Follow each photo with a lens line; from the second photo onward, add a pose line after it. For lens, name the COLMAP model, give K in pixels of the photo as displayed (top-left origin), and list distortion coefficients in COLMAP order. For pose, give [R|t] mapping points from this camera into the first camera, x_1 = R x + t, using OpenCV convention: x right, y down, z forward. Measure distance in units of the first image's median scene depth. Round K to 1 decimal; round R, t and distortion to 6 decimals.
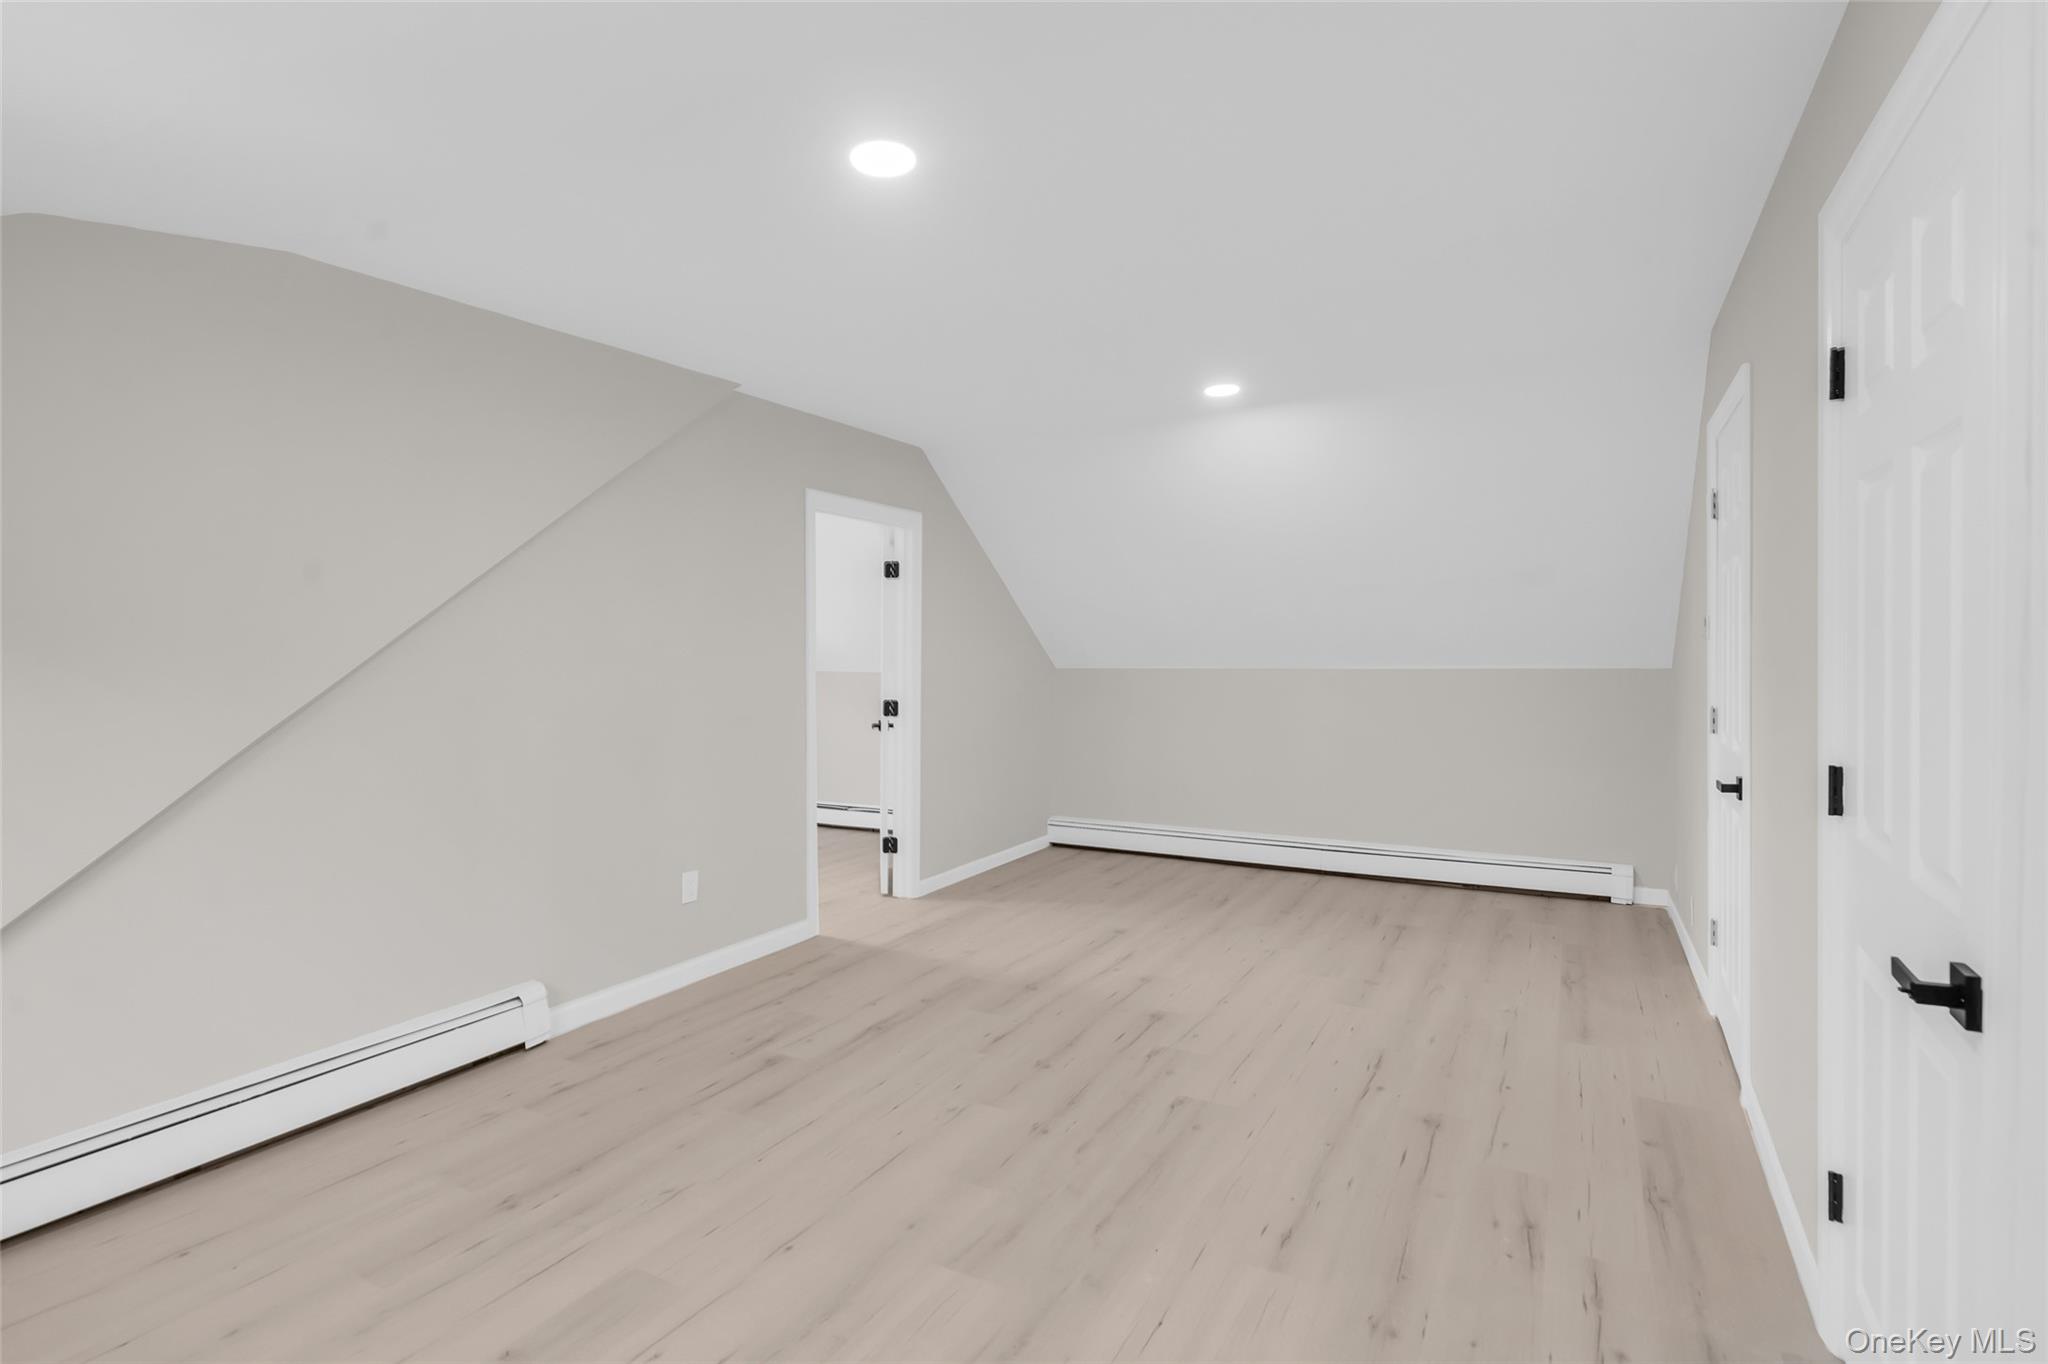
lens RADIAL K [[970.5, 0, 1021.2], [0, 970.5, 661.3], [0, 0, 1]] dist [-0.001289, -0.000639]
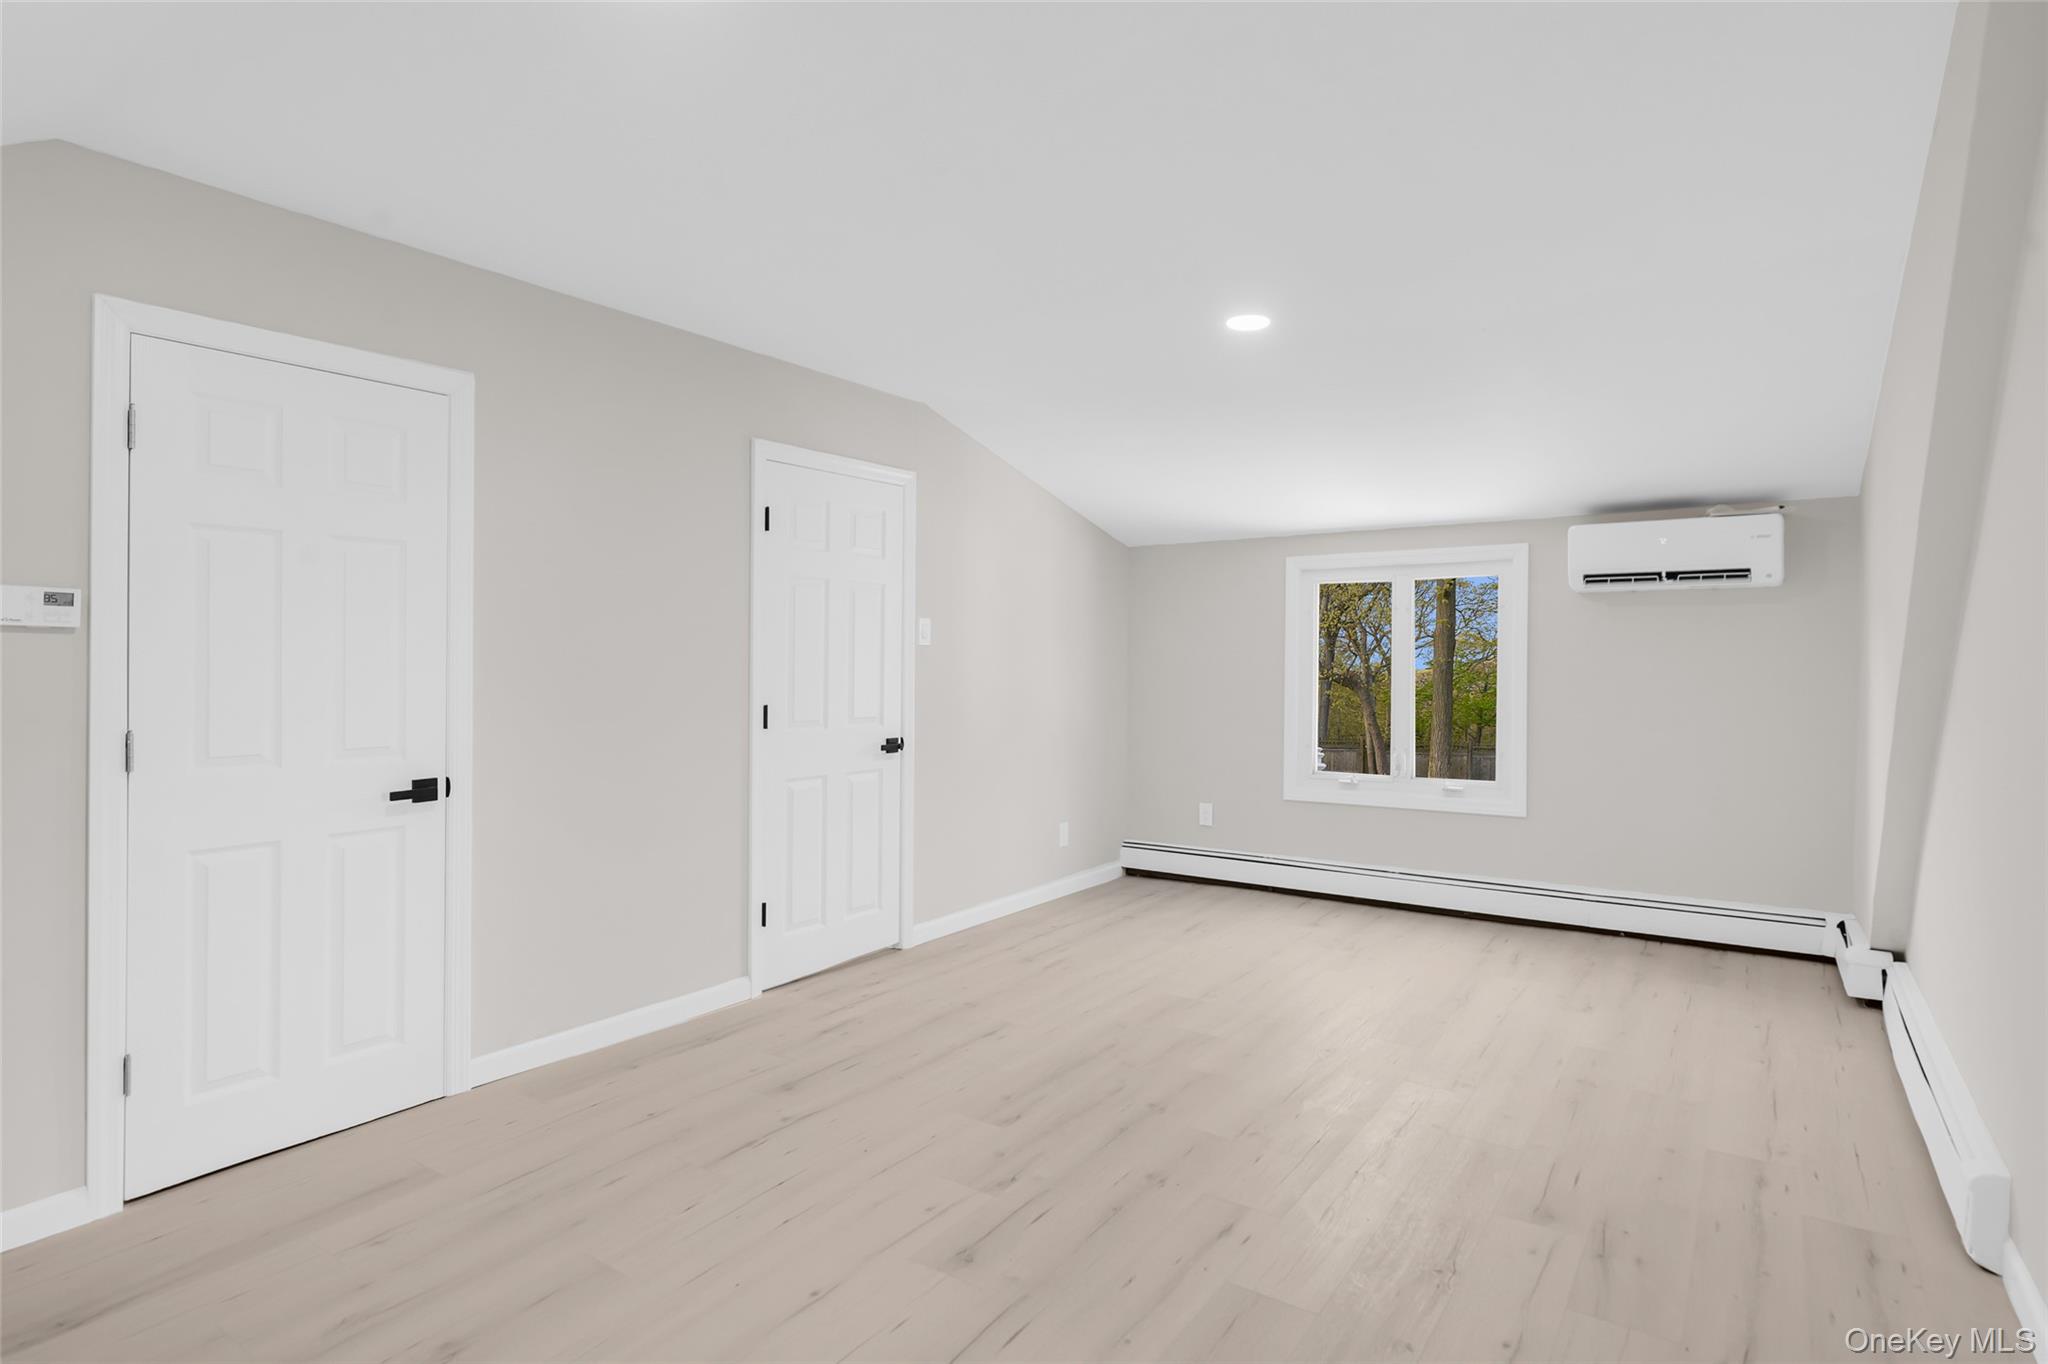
lens RADIAL K [[1048.2, 0, 999.4], [0, 1048.2, 662.5], [0, 0, 1]] dist [0.000607, -0.000008]
pose [[-0.994237, 0.009553, 0.106774, 0.059136], [0.010436, 0.999916, 0.007715, -0.000092], [-0.106692, 0.008784, -0.994253, 2.043290]]
